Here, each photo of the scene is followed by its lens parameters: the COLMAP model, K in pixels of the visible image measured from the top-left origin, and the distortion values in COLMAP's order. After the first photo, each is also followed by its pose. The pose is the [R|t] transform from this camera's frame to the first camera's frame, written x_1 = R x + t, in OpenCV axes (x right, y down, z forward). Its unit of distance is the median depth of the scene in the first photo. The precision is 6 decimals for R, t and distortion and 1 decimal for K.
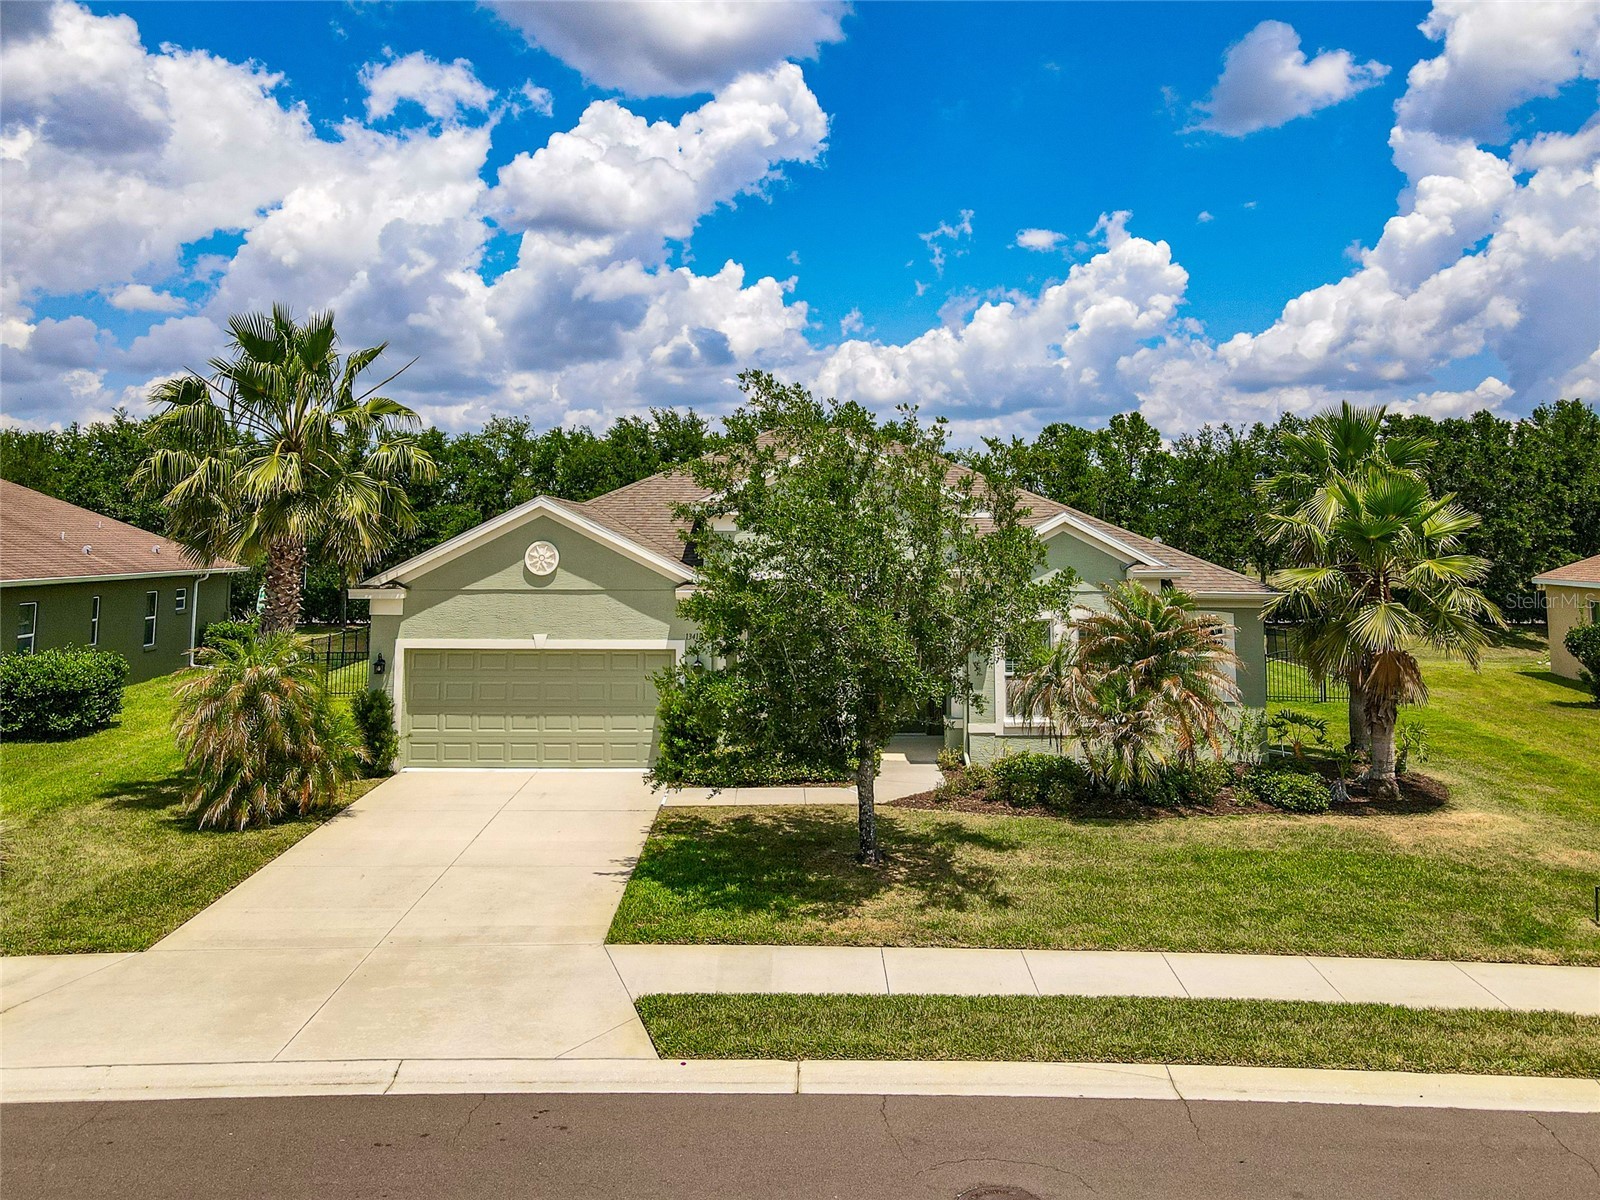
lens RADIAL K [[1247.7, 0, 817.6], [0, 1247.7, 424.6], [0, 0, 1]] dist [-0.003016, 0.019574]
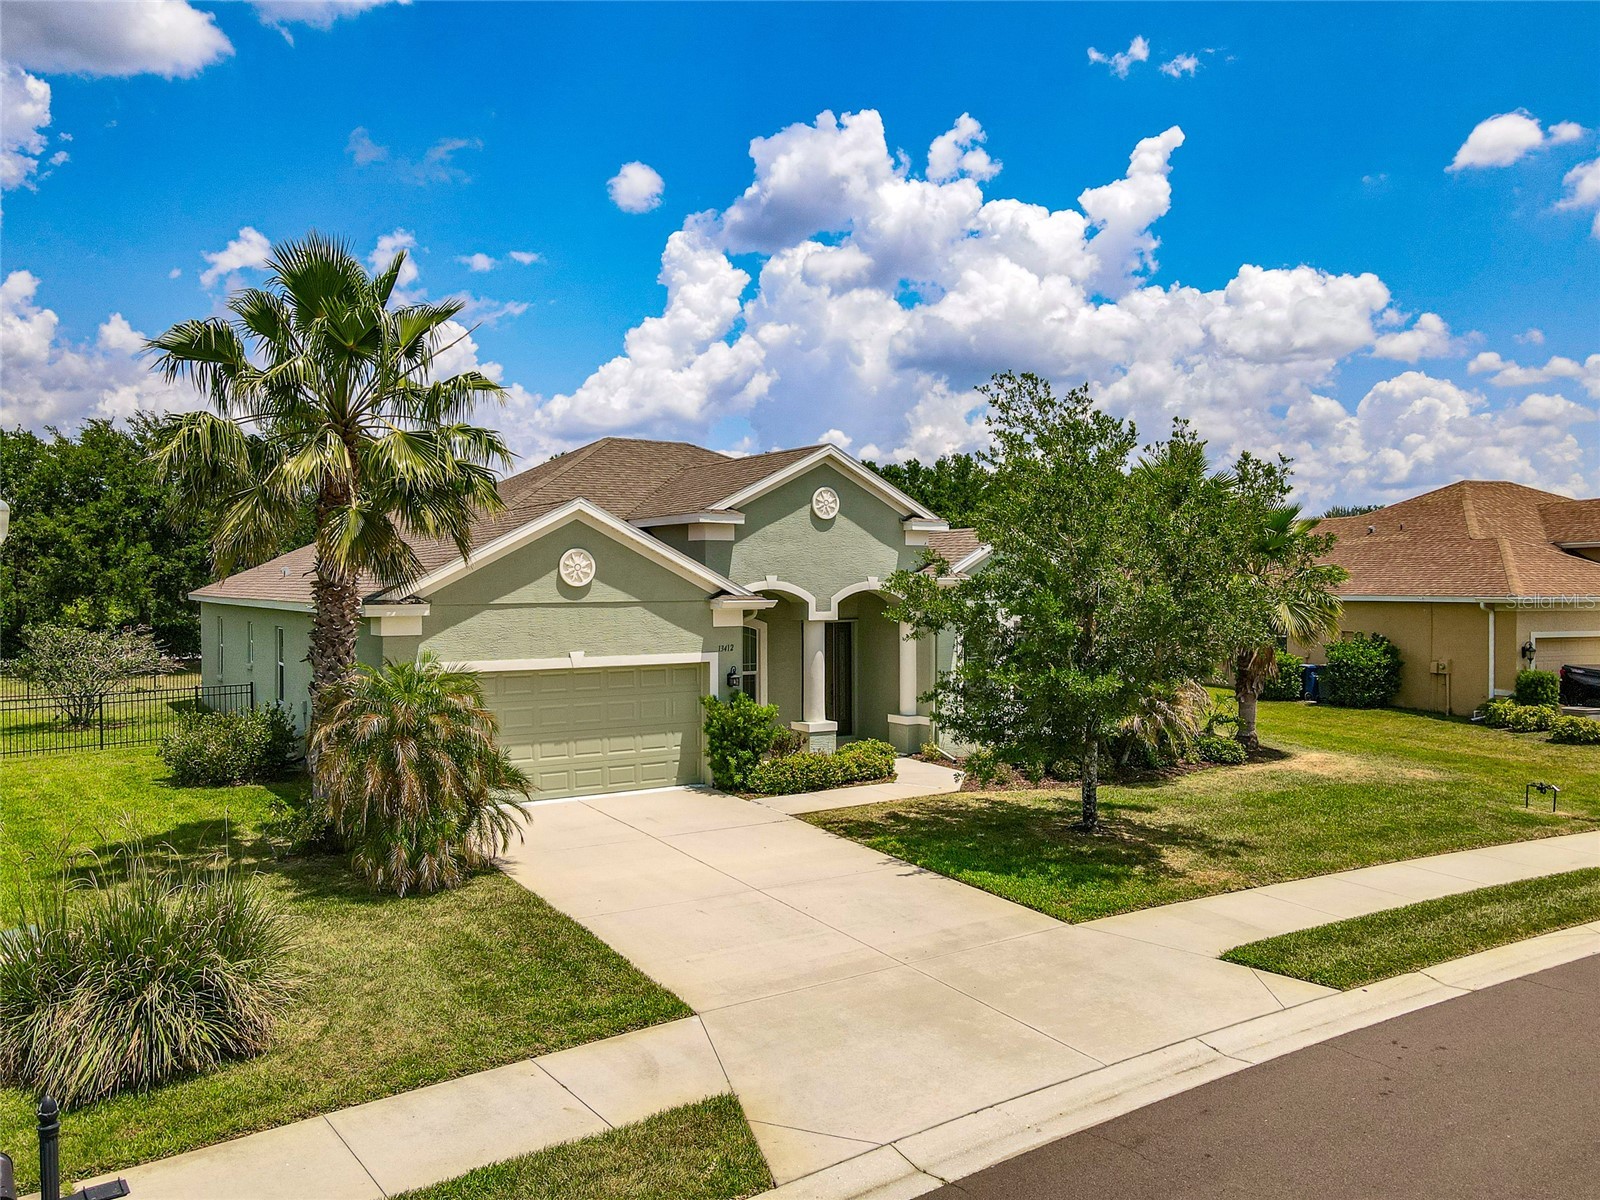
lens RADIAL K [[1201.0, 0, 800.0], [0, 1201.0, 600.0], [0, 0, 1]] dist [-0.000837, 0.025107]
pose [[0.850651, -0.013885, 0.525547, -0.689884], [-0.045870, 0.993879, 0.100504, 0.046736], [-0.523725, -0.109601, 0.844807, 0.240682]]
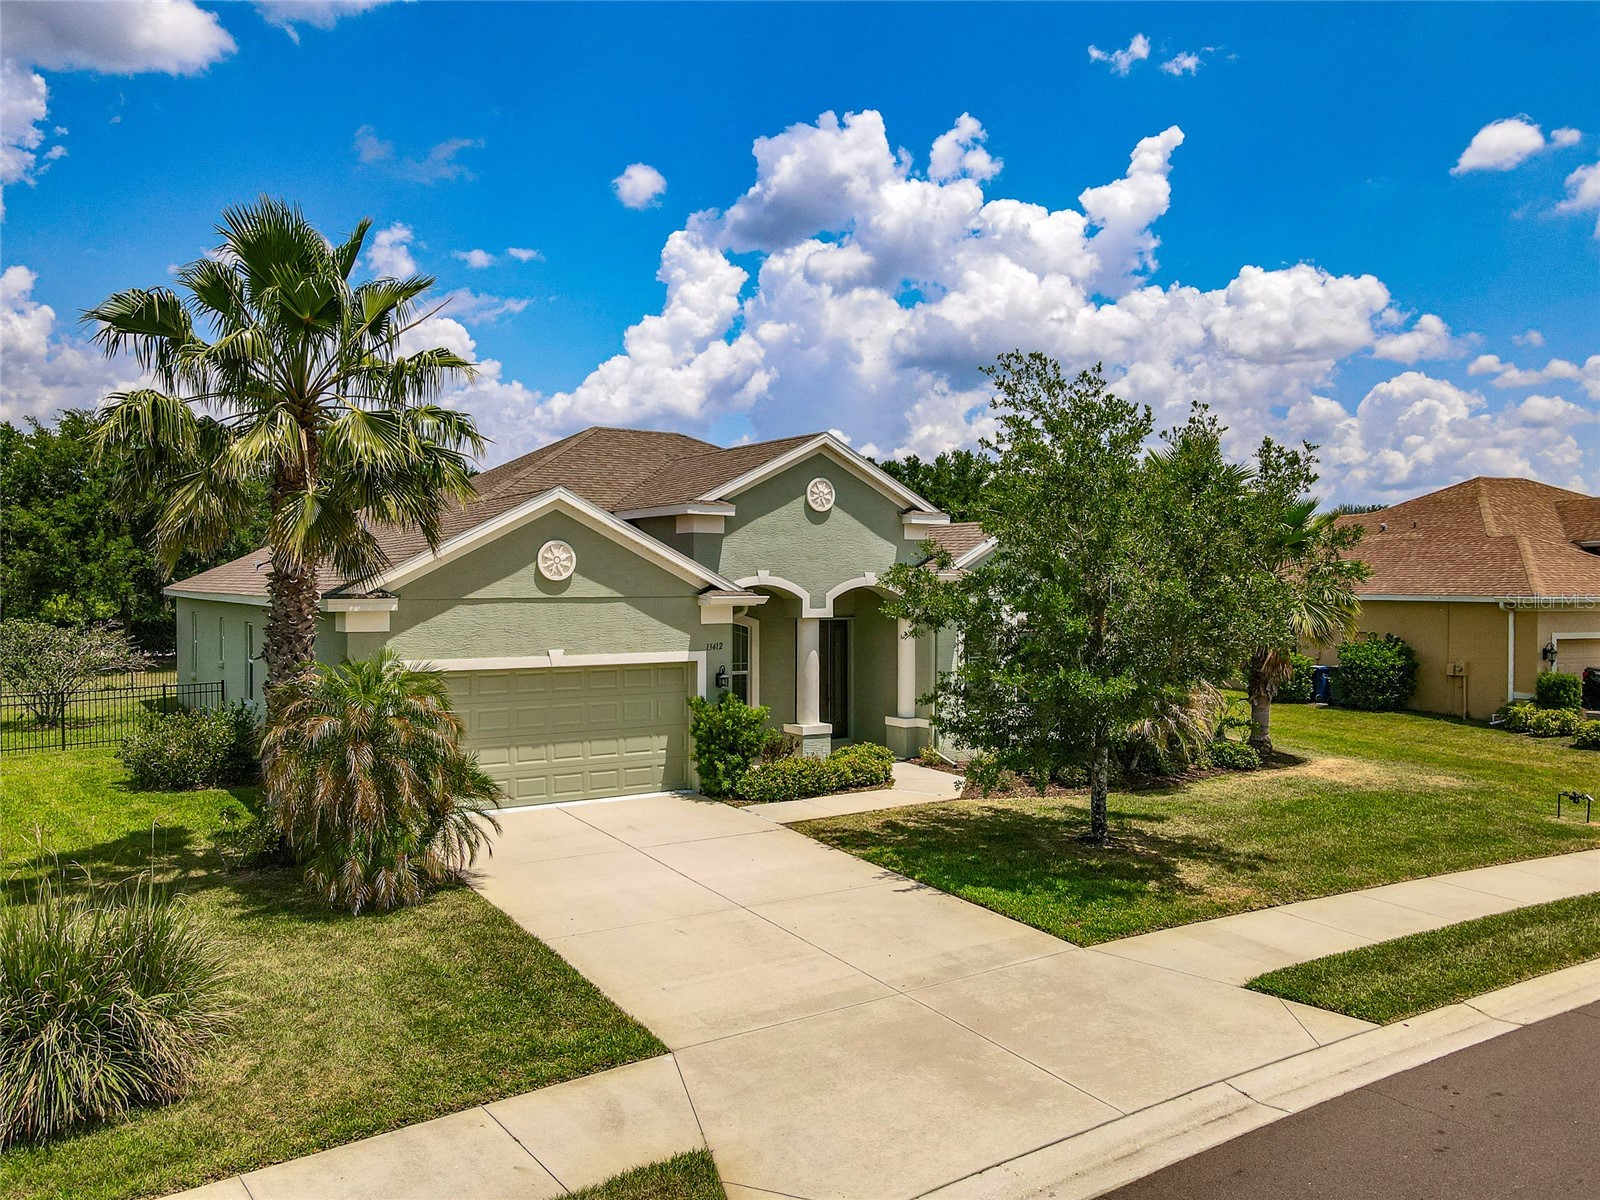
lens RADIAL K [[1202.6, 0, 800.0], [0, 1202.6, 600.0], [0, 0, 1]] dist [0.007325, 0.007935]
pose [[0.850048, -0.011095, 0.526588, -0.654257], [-0.049853, 0.993595, 0.101410, 0.054962], [-0.524340, -0.112455, 0.844050, 0.287571]]
